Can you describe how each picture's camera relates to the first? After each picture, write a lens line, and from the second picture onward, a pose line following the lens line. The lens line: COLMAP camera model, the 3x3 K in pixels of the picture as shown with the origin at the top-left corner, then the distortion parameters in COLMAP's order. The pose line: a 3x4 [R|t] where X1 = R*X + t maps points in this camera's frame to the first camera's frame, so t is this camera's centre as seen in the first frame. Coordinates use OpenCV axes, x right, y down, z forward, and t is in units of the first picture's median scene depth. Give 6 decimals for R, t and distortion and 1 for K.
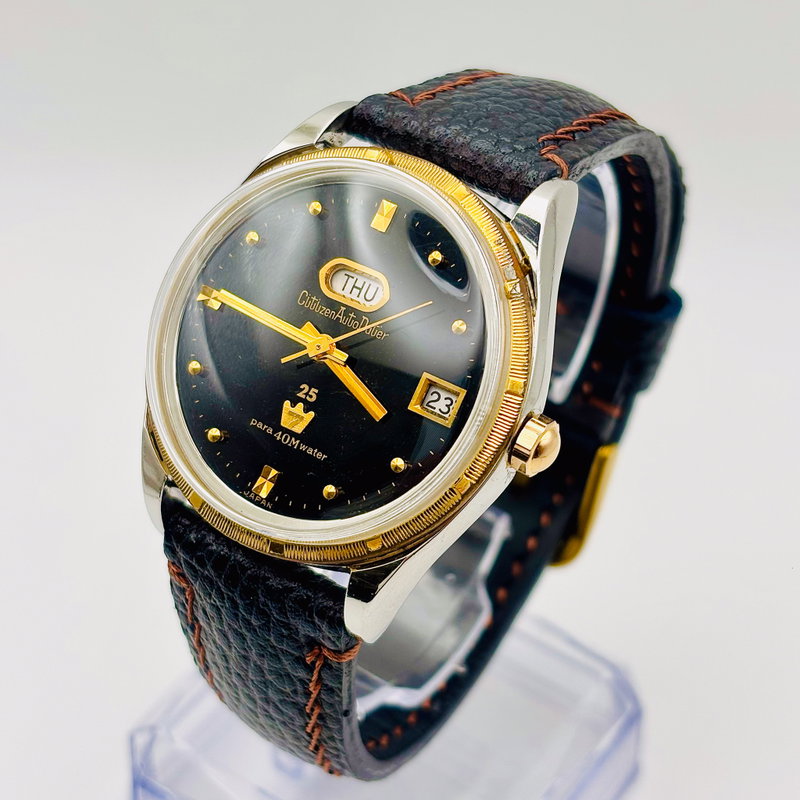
lens RADIAL K [[1767.1, 0, 404.2], [0, 1767.1, 402.2], [0, 0, 1]] dist [0.055395, 0.000000]
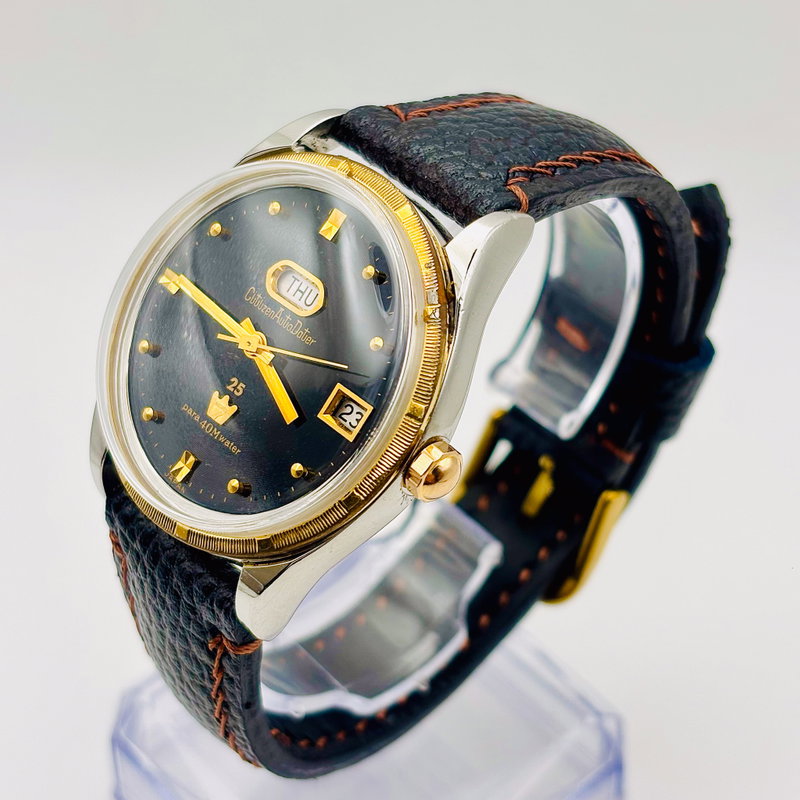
lens RADIAL K [[1767.1, 0, 396.8], [0, 1767.1, 398.6], [0, 0, 1]] dist [0.055395, 0.000000]
pose [[0.971257, 0.148936, -0.185685, 0.214683], [-0.149669, 0.988684, 0.010146, -0.021674], [0.185094, 0.017937, 0.982557, 0.014535]]
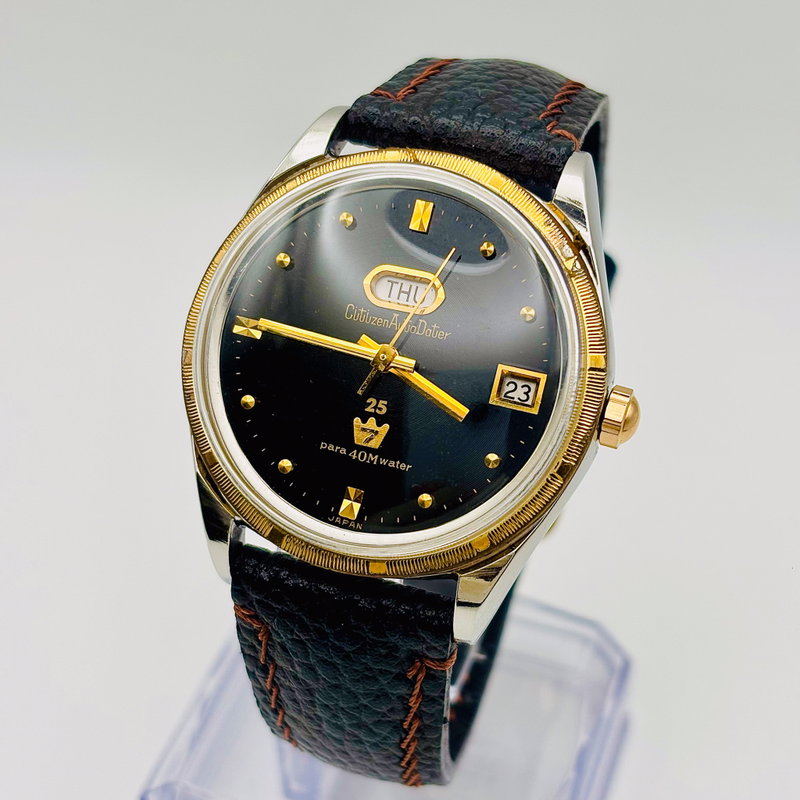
lens RADIAL K [[1767.1, 0, 396.5], [0, 1767.1, 400.7], [0, 0, 1]] dist [0.055395, 0.000000]
pose [[0.962587, -0.175576, 0.206398, -0.233228], [0.174656, 0.984365, 0.022815, -0.027226], [-0.207177, 0.014087, 0.978202, 0.038705]]
